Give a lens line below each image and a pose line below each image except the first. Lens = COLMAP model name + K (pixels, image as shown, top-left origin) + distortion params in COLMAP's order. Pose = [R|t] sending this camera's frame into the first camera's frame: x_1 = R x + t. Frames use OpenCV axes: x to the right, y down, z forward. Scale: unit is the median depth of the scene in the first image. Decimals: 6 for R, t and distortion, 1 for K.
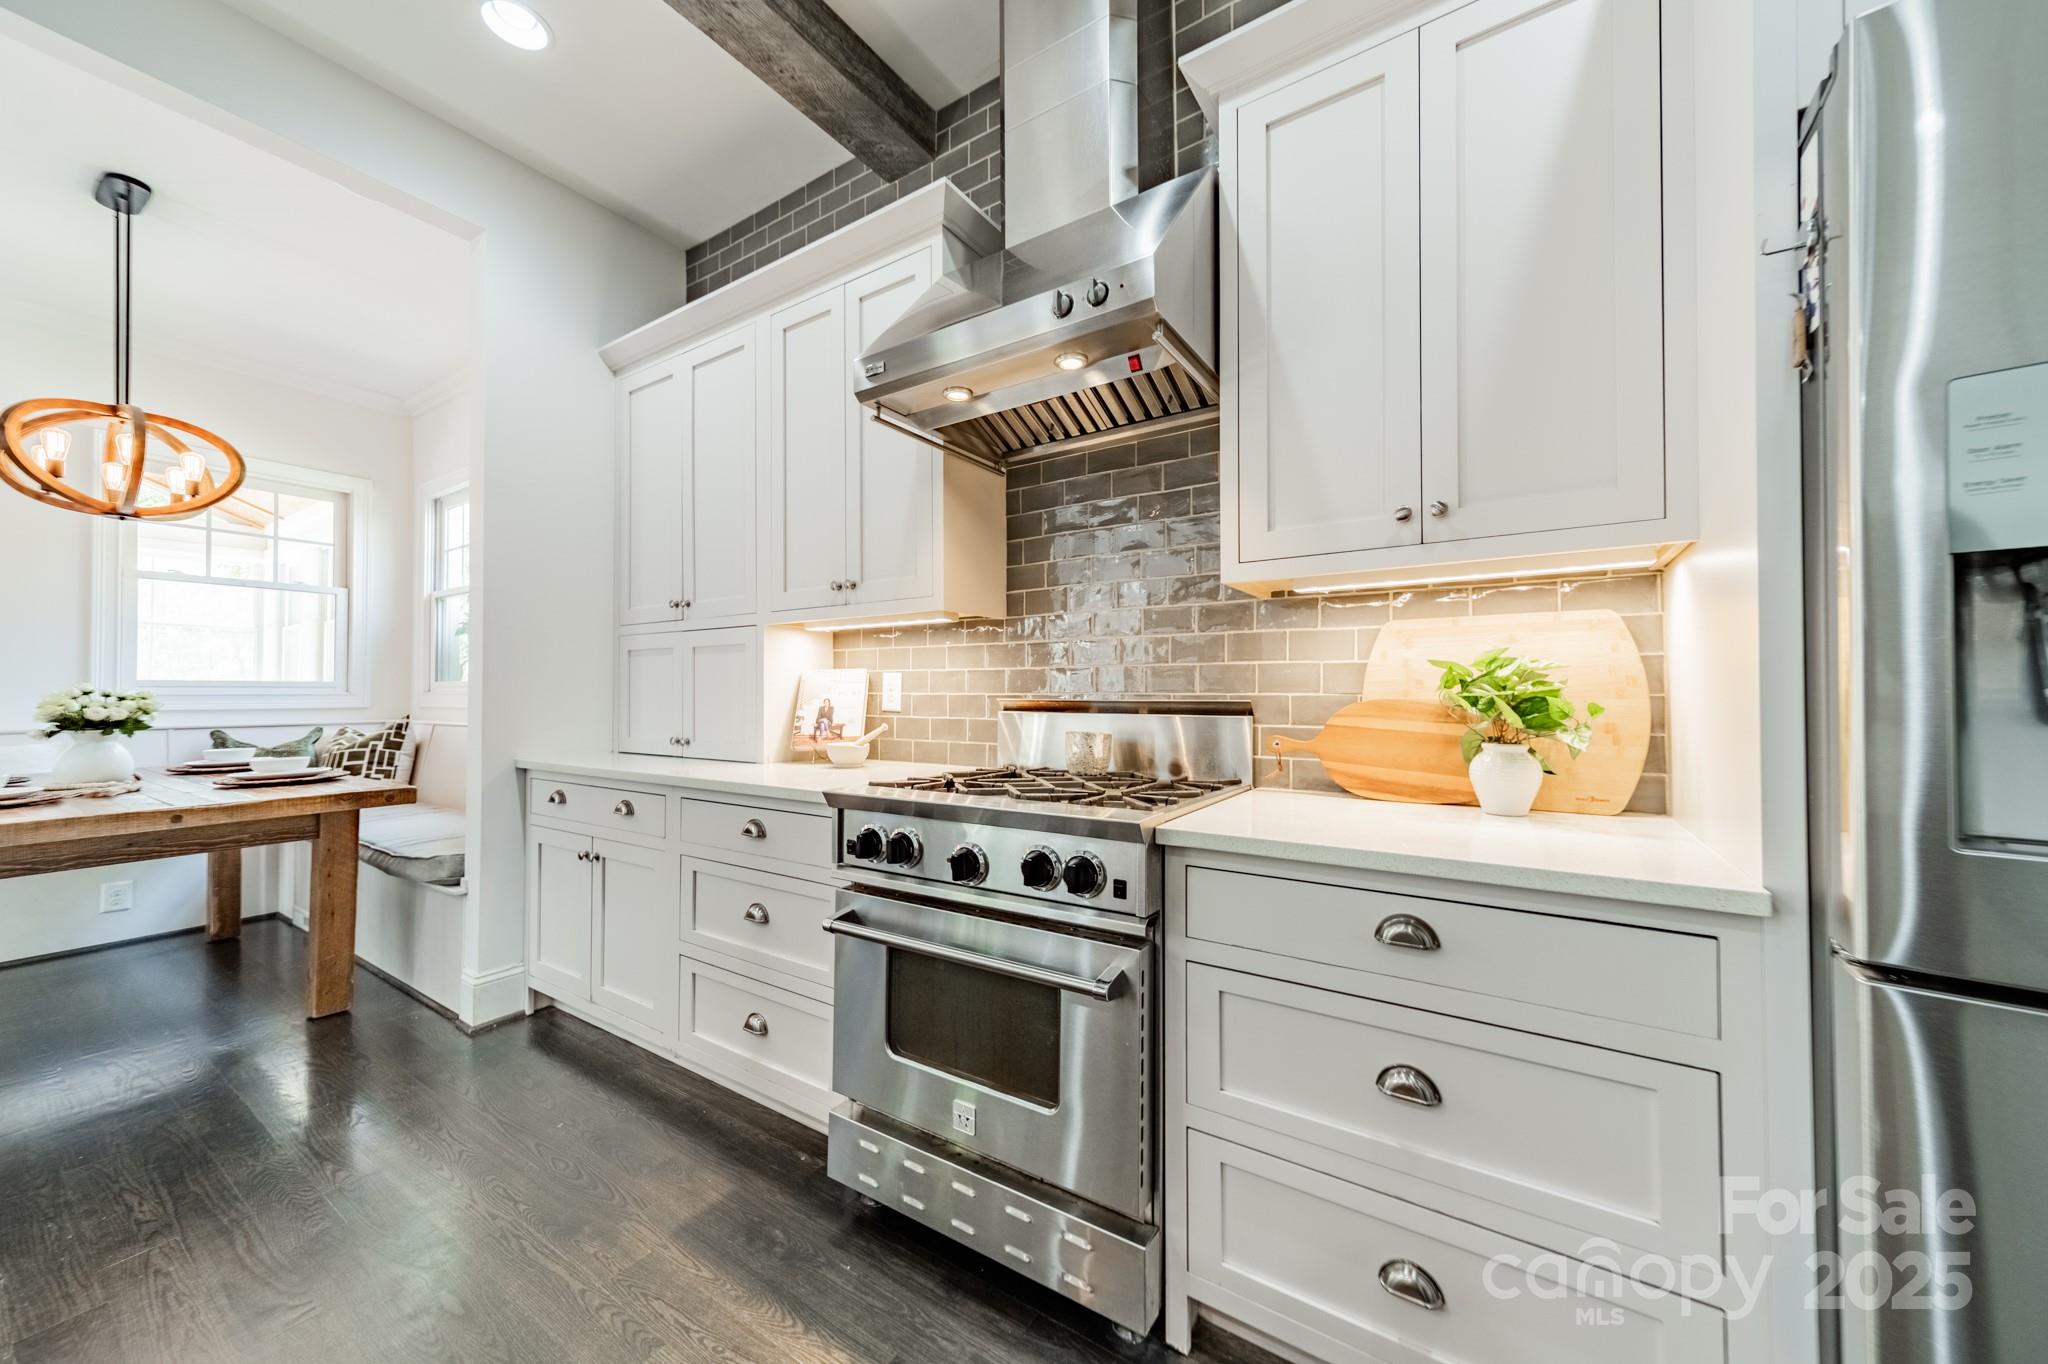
lens RADIAL K [[728.9, 0, 1031.7], [0, 728.9, 684.8], [0, 0, 1]] dist [0.007327, 0.000534]
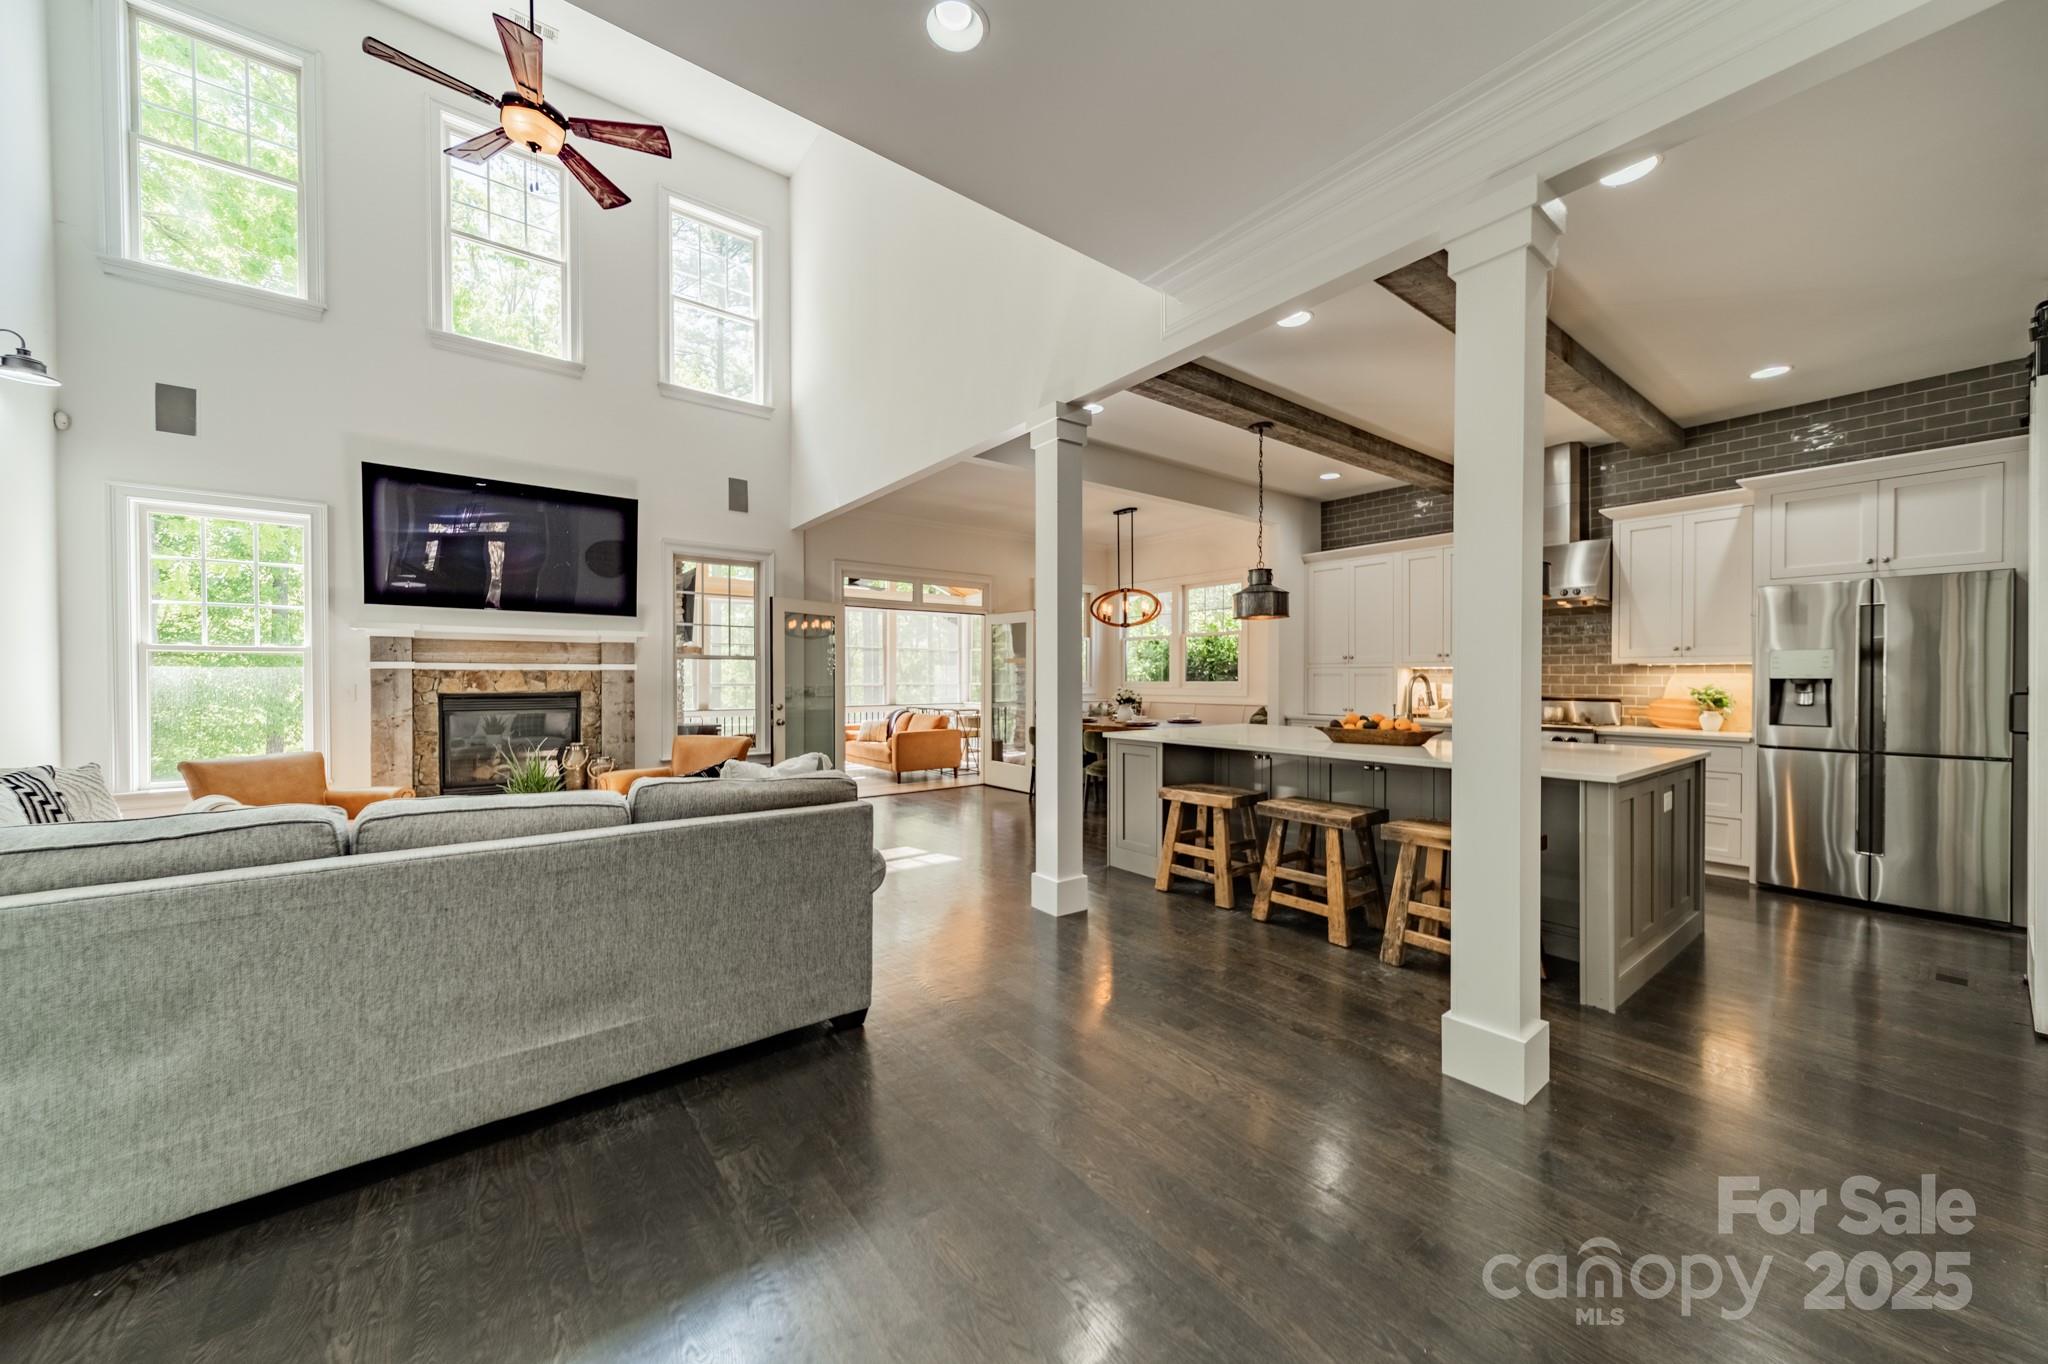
lens RADIAL K [[728.9, 0, 1029.9], [0, 728.9, 682.7], [0, 0, 1]] dist [0.007327, 0.000534]
pose [[0.944595, 0.002698, -0.328226, -1.002882], [0.003784, 0.999810, 0.019109, -0.106219], [0.328216, -0.019293, 0.944406, -2.644723]]
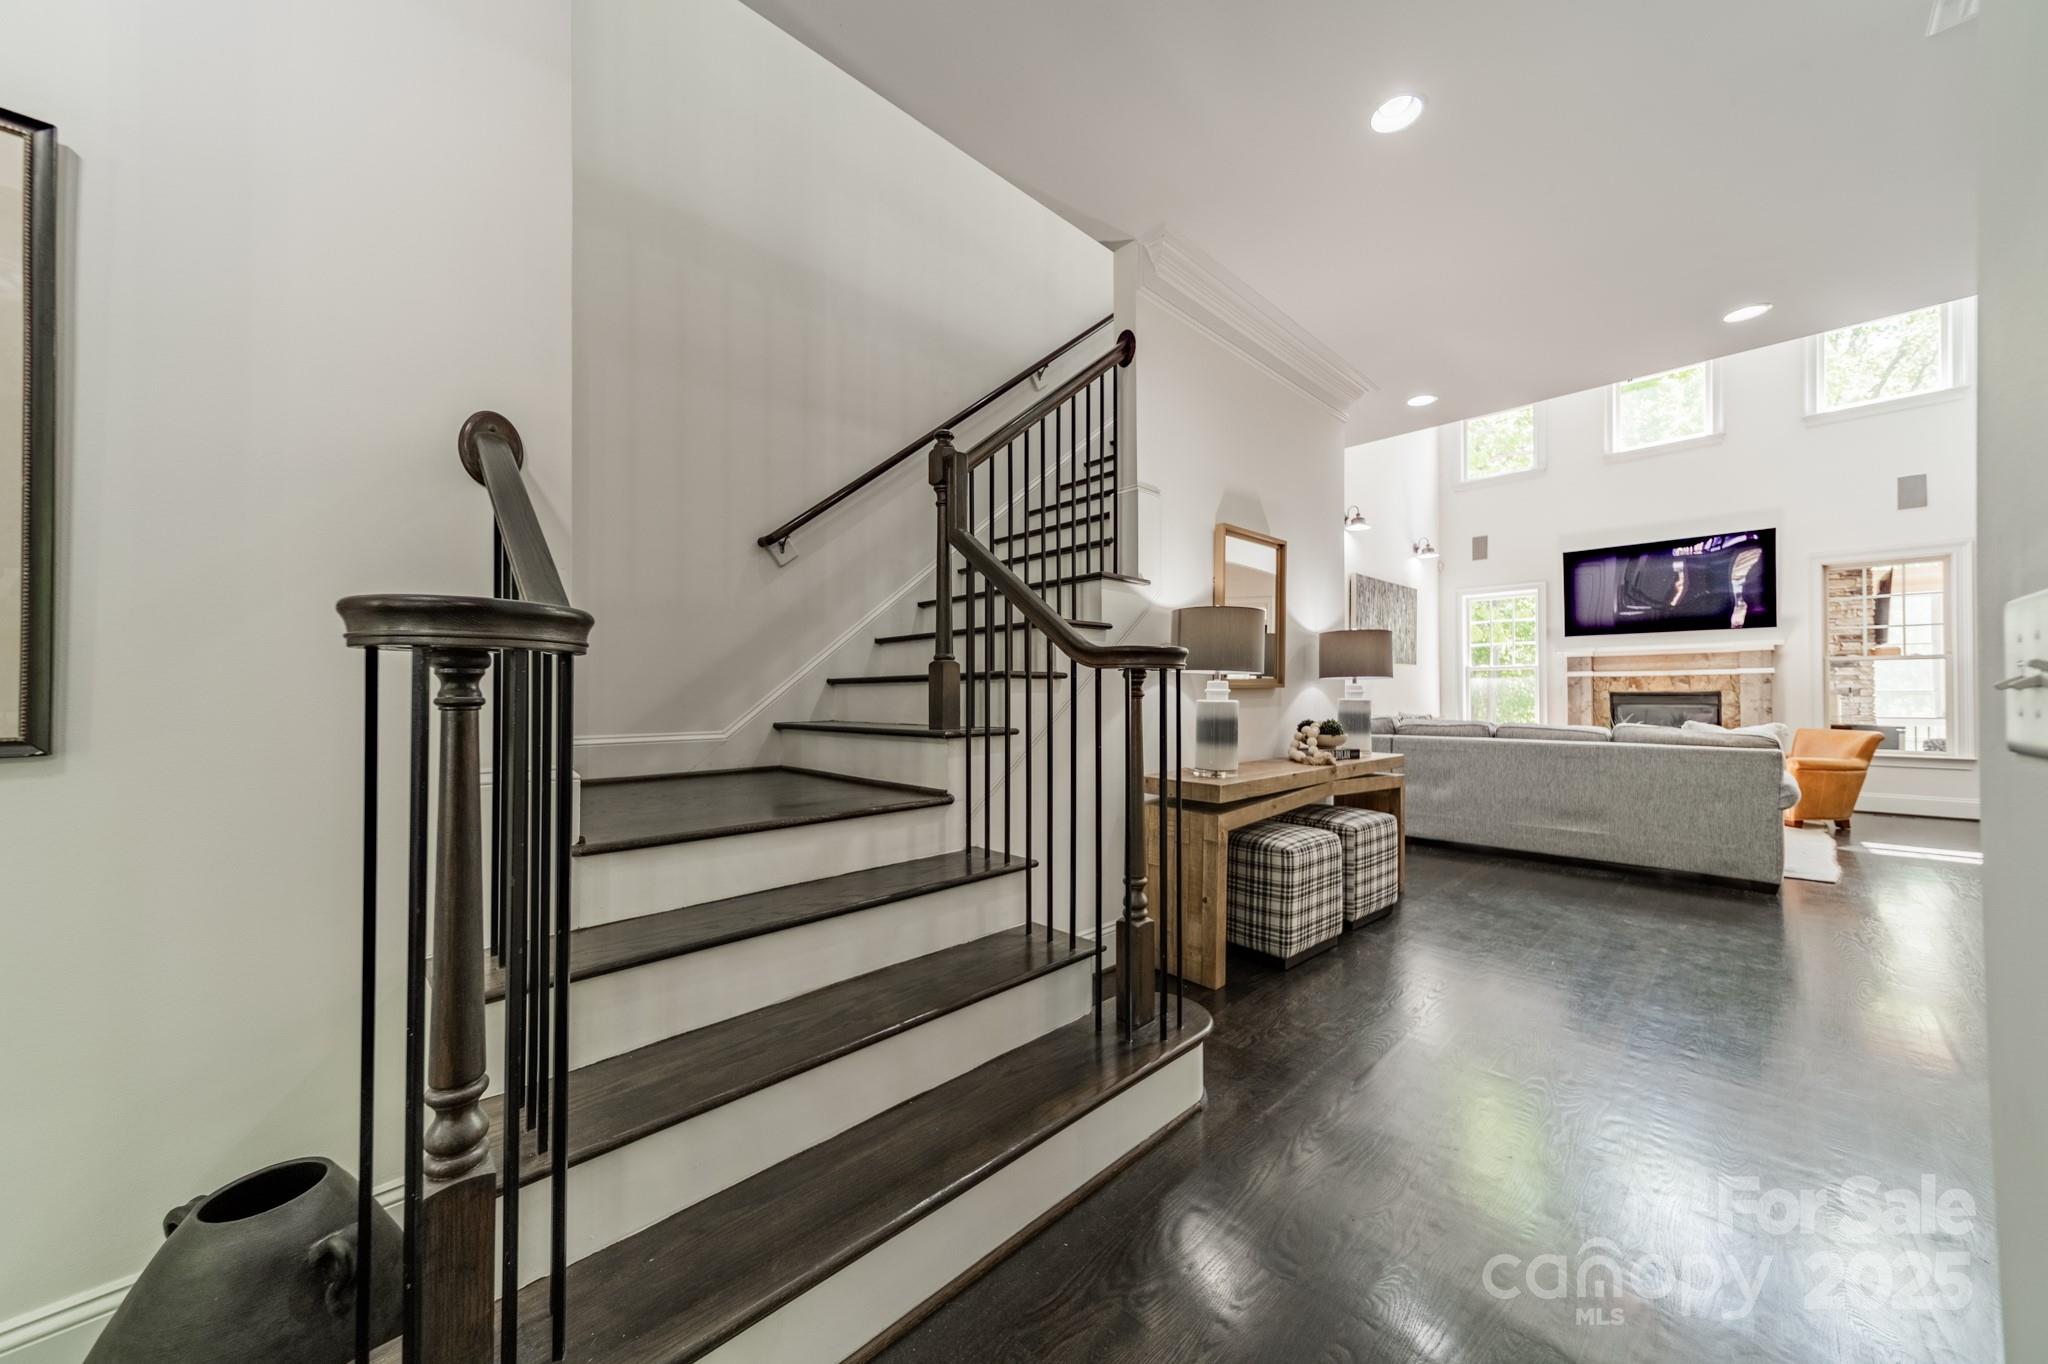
lens RADIAL K [[728.9, 0, 1030.0], [0, 728.9, 688.6], [0, 0, 1]] dist [0.007327, 0.000534]
pose [[-0.219141, -0.008597, -0.975655, 0.961673], [0.015007, 0.999813, -0.012180, -0.032522], [0.975578, -0.017311, -0.218971, -3.128423]]
